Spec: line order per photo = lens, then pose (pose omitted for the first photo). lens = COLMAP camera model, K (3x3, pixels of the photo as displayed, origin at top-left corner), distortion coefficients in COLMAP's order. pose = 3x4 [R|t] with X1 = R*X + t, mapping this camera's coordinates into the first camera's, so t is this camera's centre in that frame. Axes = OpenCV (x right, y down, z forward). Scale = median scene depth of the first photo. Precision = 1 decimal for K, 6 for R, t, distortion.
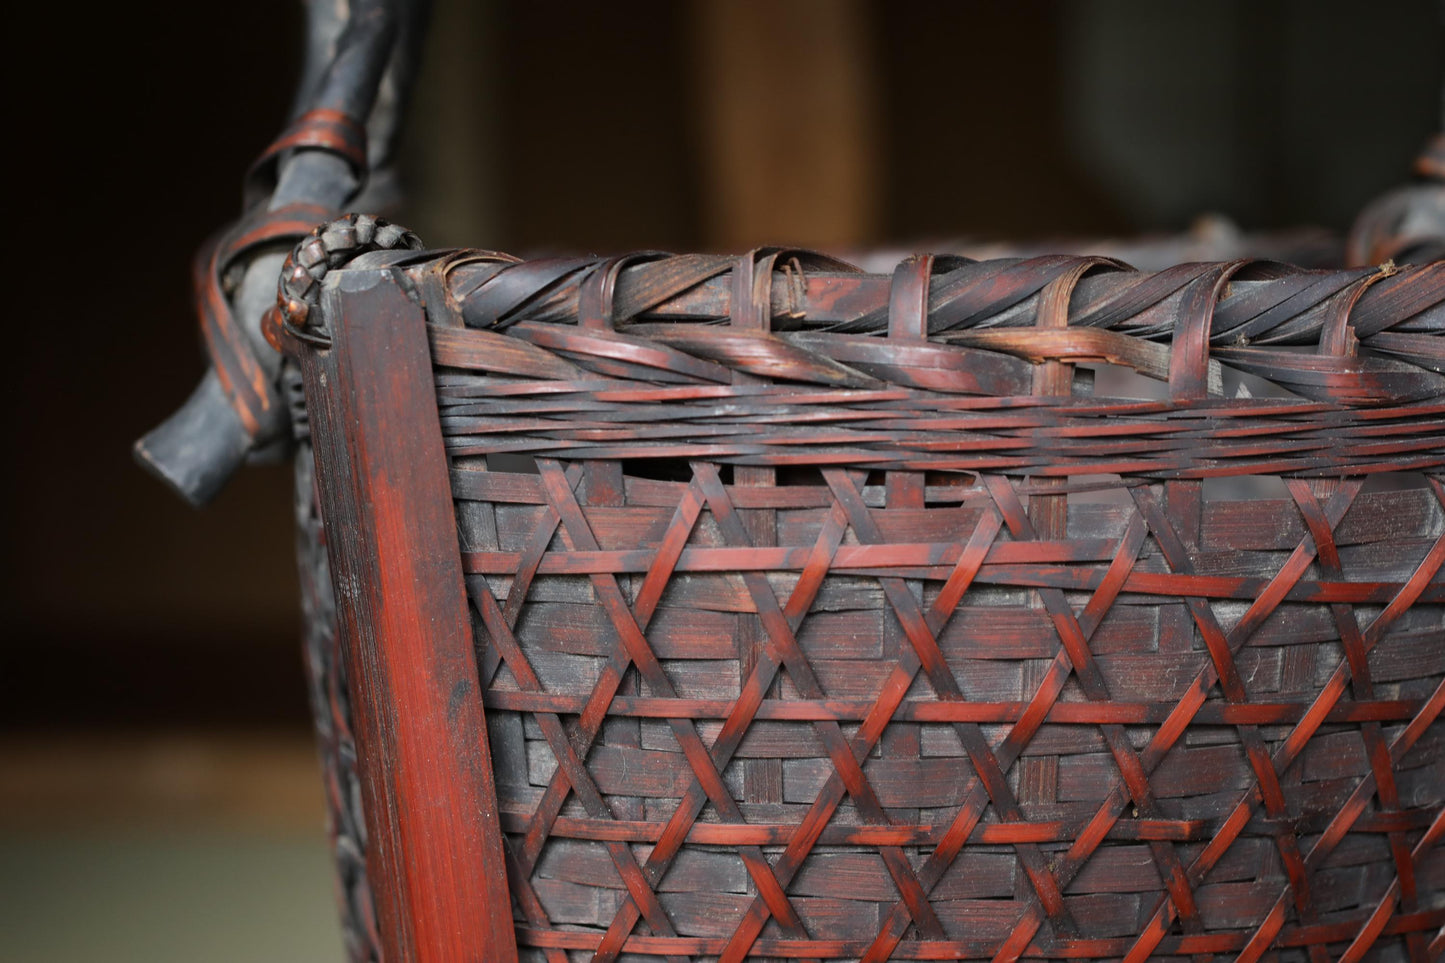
lens RADIAL K [[2275.9, 0, 721.8], [0, 2275.9, 482.9], [0, 0, 1]] dist [0.030165, 0.000000]
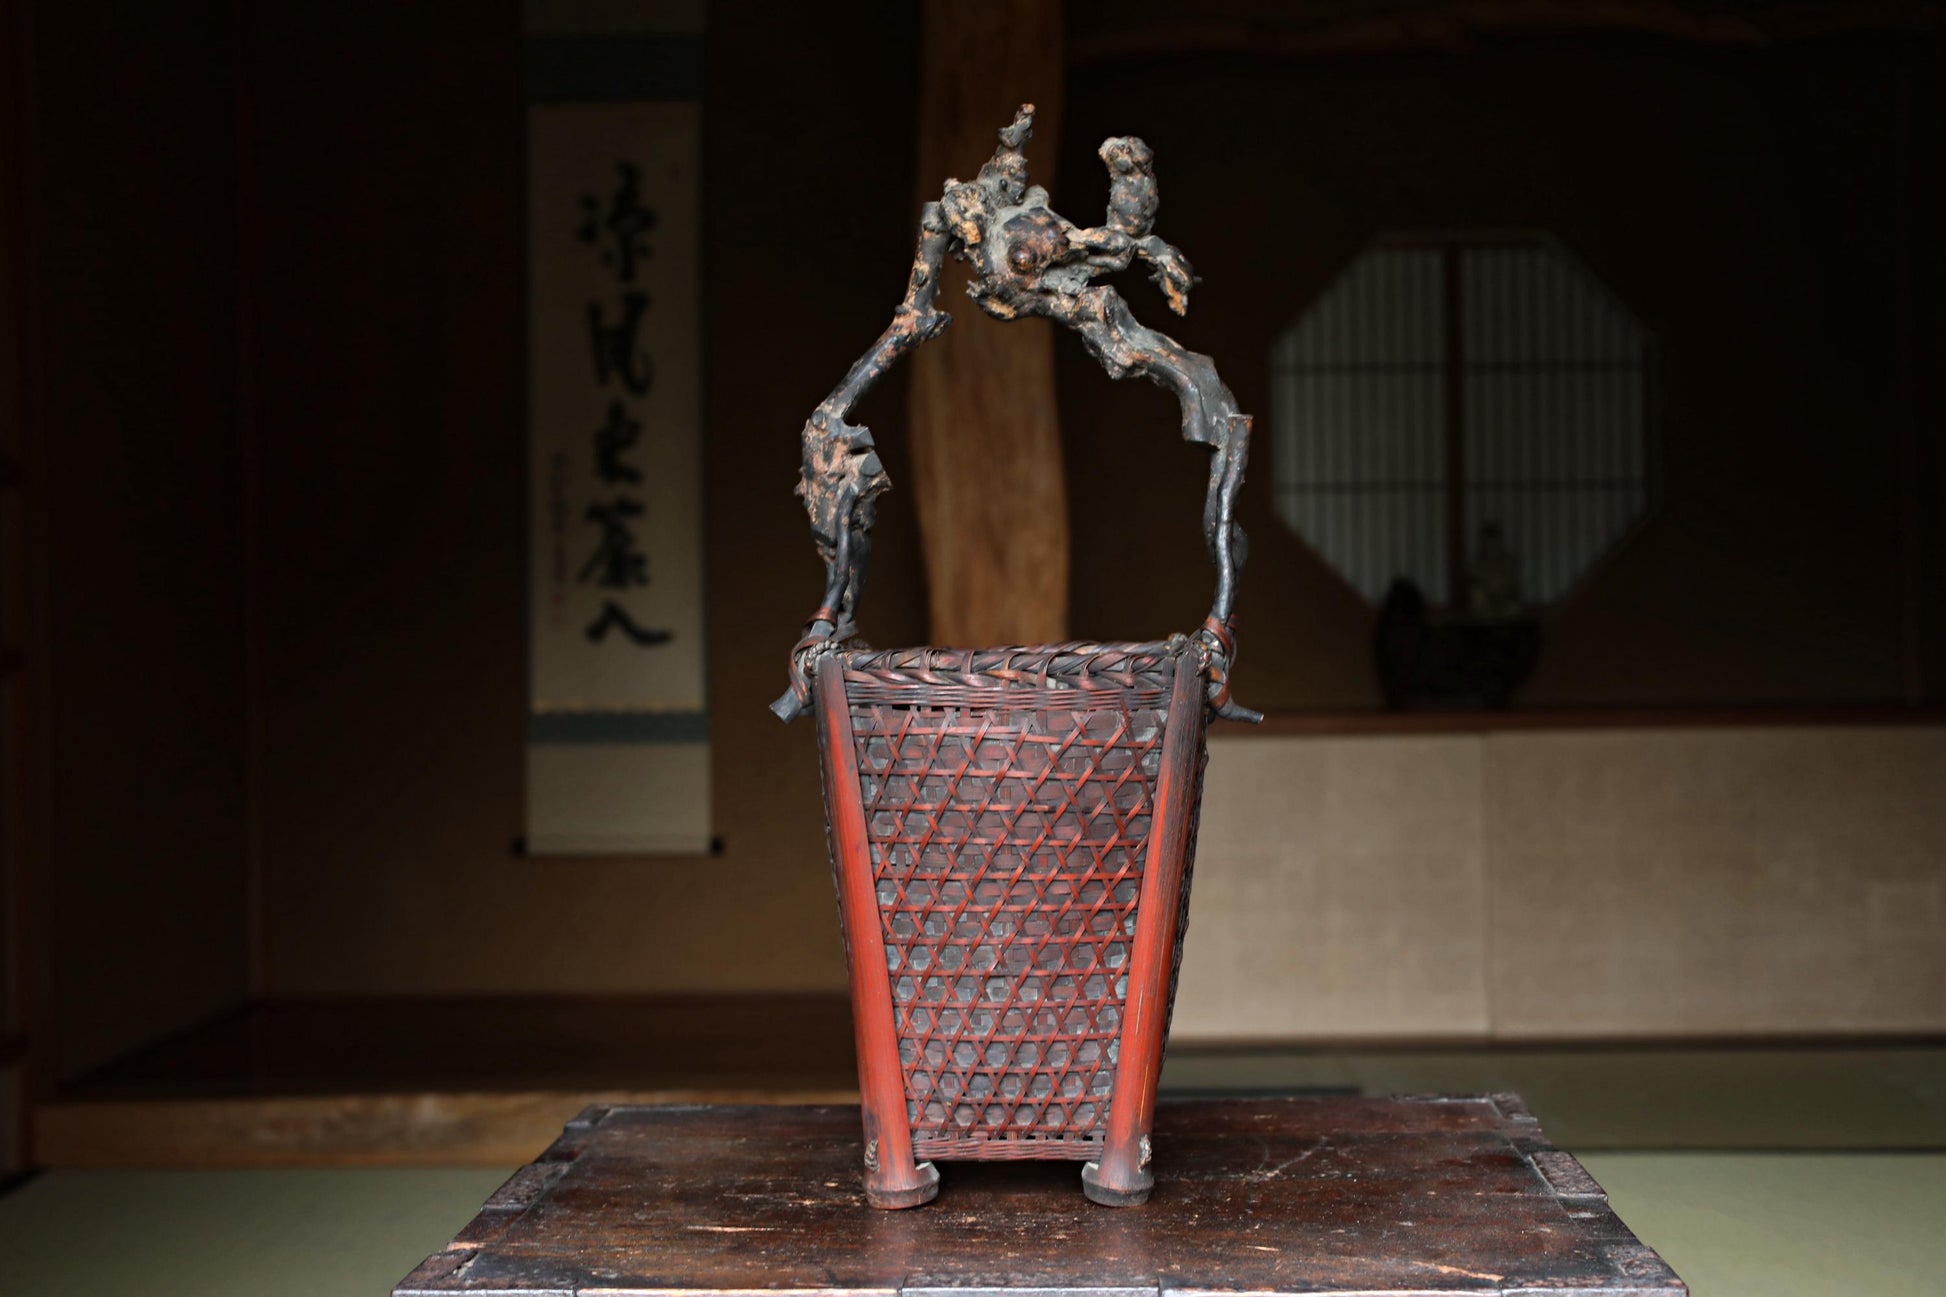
lens RADIAL K [[3065.0, 0, 970.4], [0, 3065.0, 675.7], [0, 0, 1]] dist [0.030165, 0.000000]
pose [[0.979619, -0.001257, -0.200861, 1.088737], [-0.014668, 0.996863, -0.077778, 0.330279], [0.200328, 0.079139, 0.976527, -3.886461]]
